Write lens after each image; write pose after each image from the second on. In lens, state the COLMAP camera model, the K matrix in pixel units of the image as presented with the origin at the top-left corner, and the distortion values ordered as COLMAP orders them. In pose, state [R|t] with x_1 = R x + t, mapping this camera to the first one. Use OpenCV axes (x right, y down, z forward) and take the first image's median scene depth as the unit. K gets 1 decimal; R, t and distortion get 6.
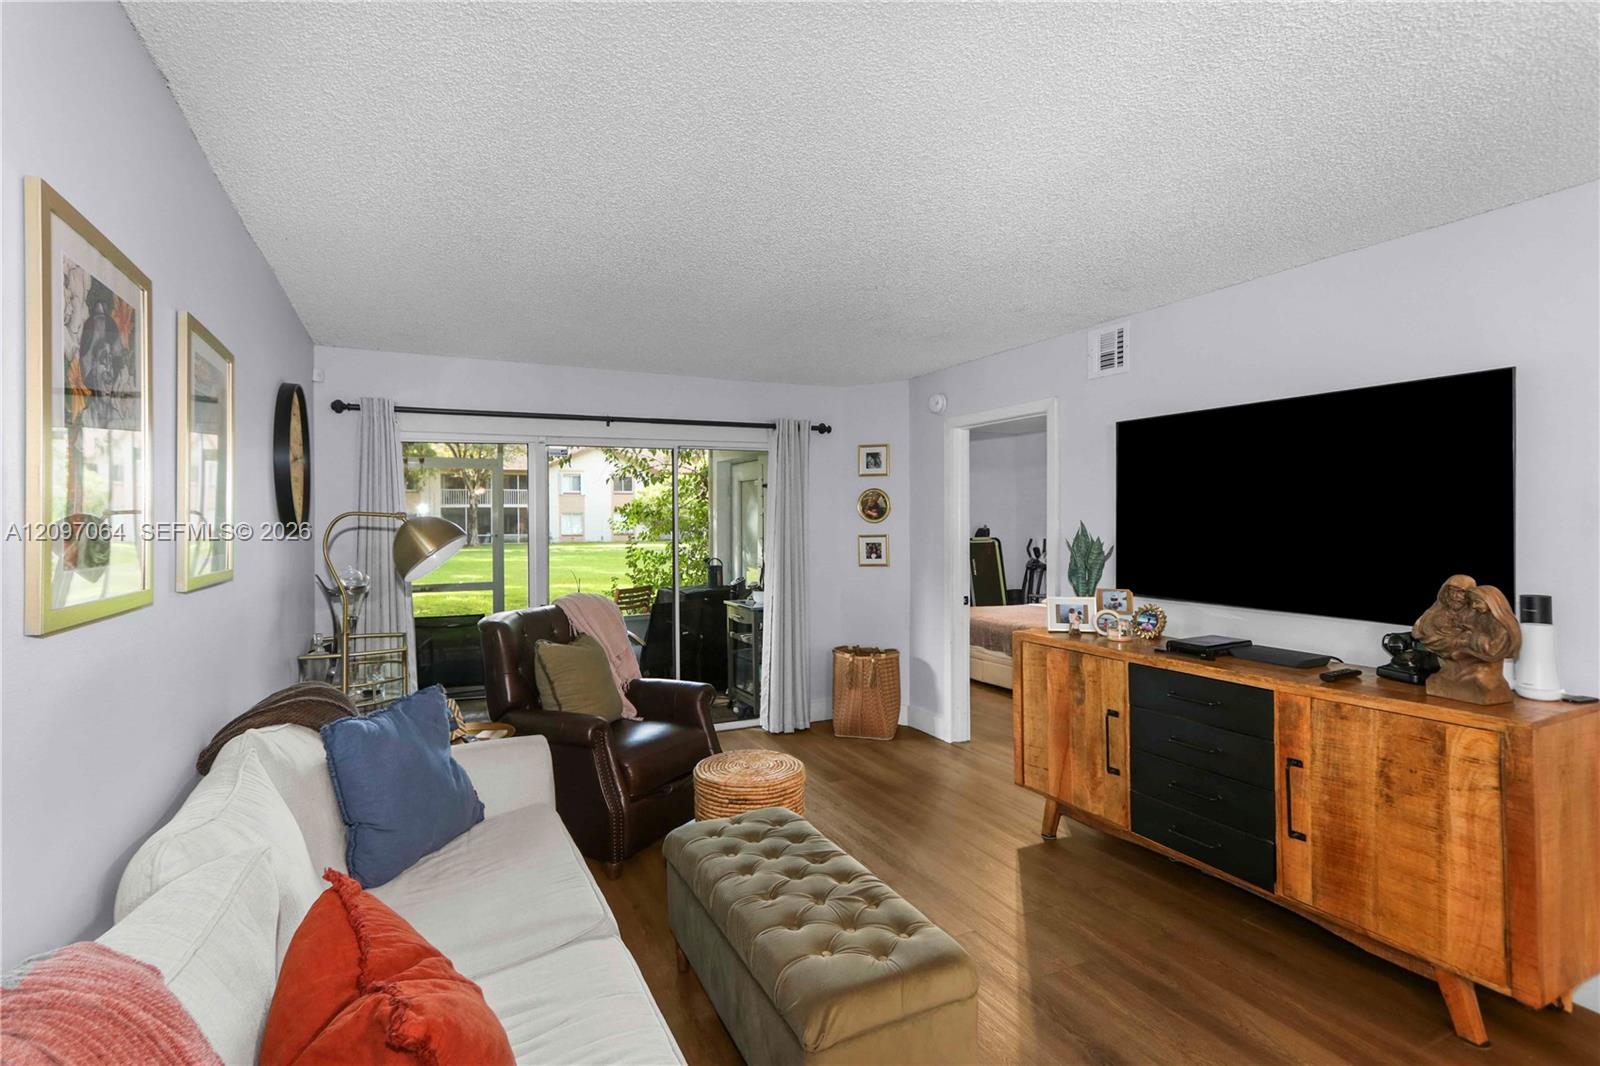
lens RADIAL K [[754.1, 0, 795.9], [0, 754.1, 514.5], [0, 0, 1]] dist [0.001959, 0.000399]
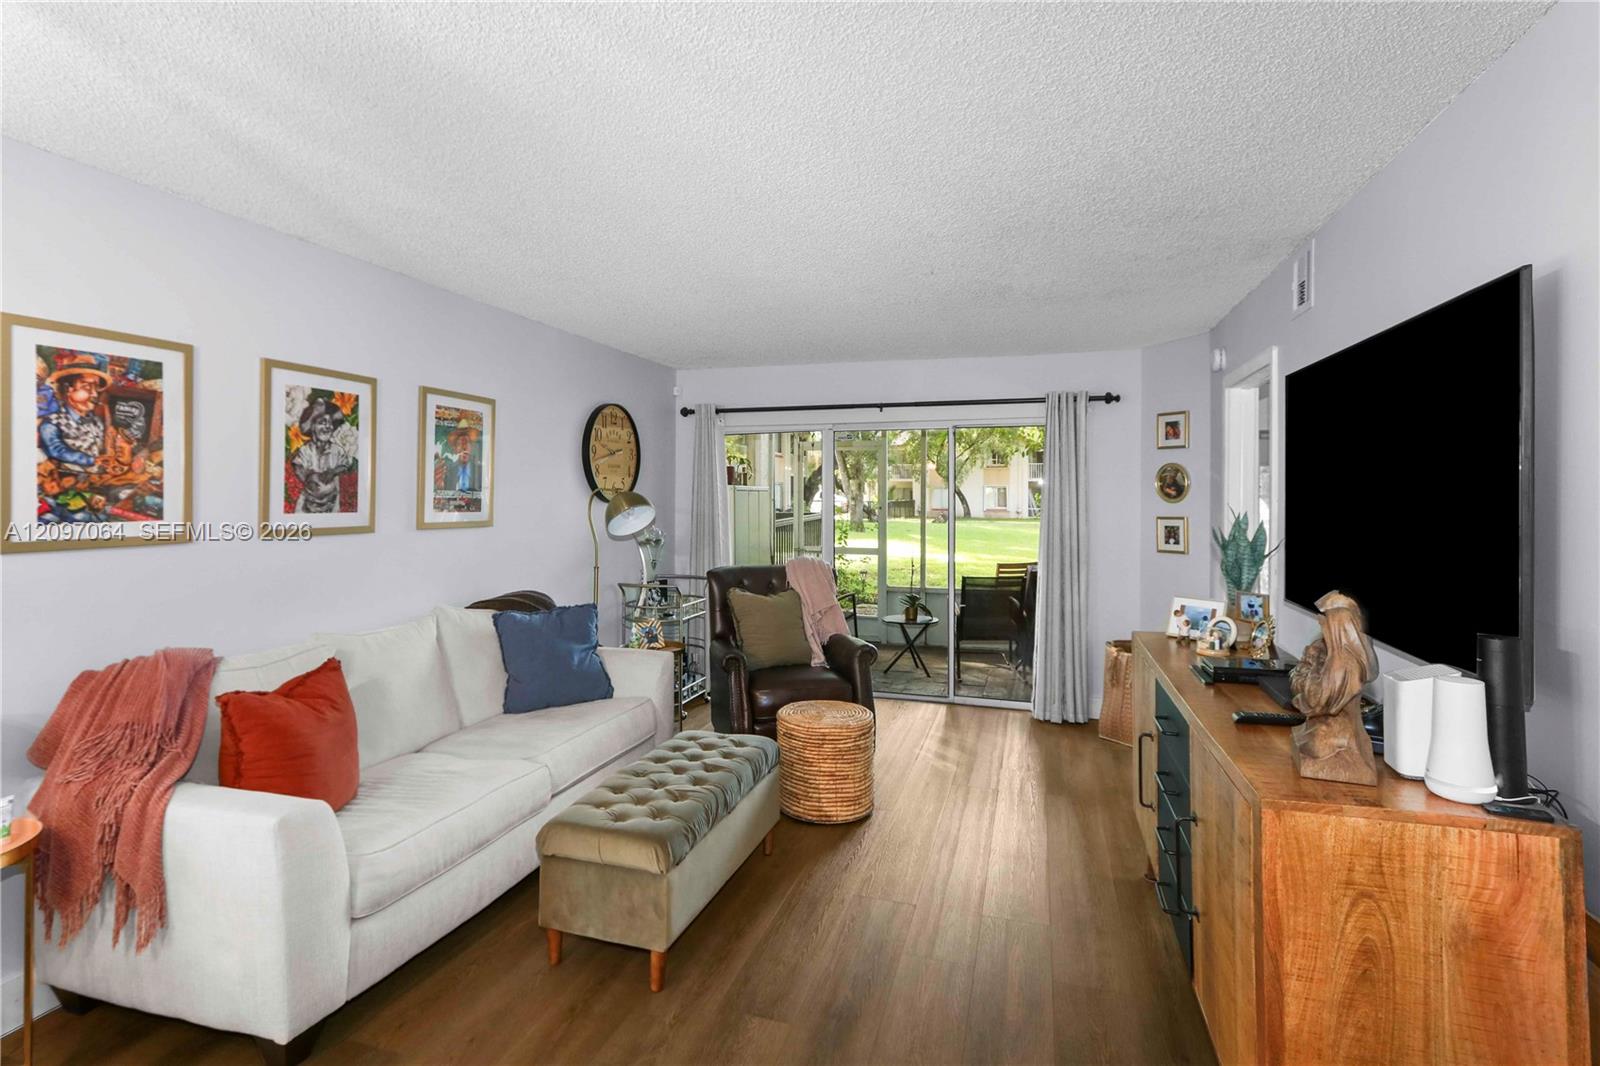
lens RADIAL K [[782.5, 0, 802.4], [0, 782.5, 478.8], [0, 0, 1]] dist [-0.001887, 0.000148]
pose [[0.737159, -0.001302, -0.675718, 0.527525], [-0.006779, 0.999934, -0.009323, -0.006825], [0.675686, 0.011453, 0.737101, 0.073631]]
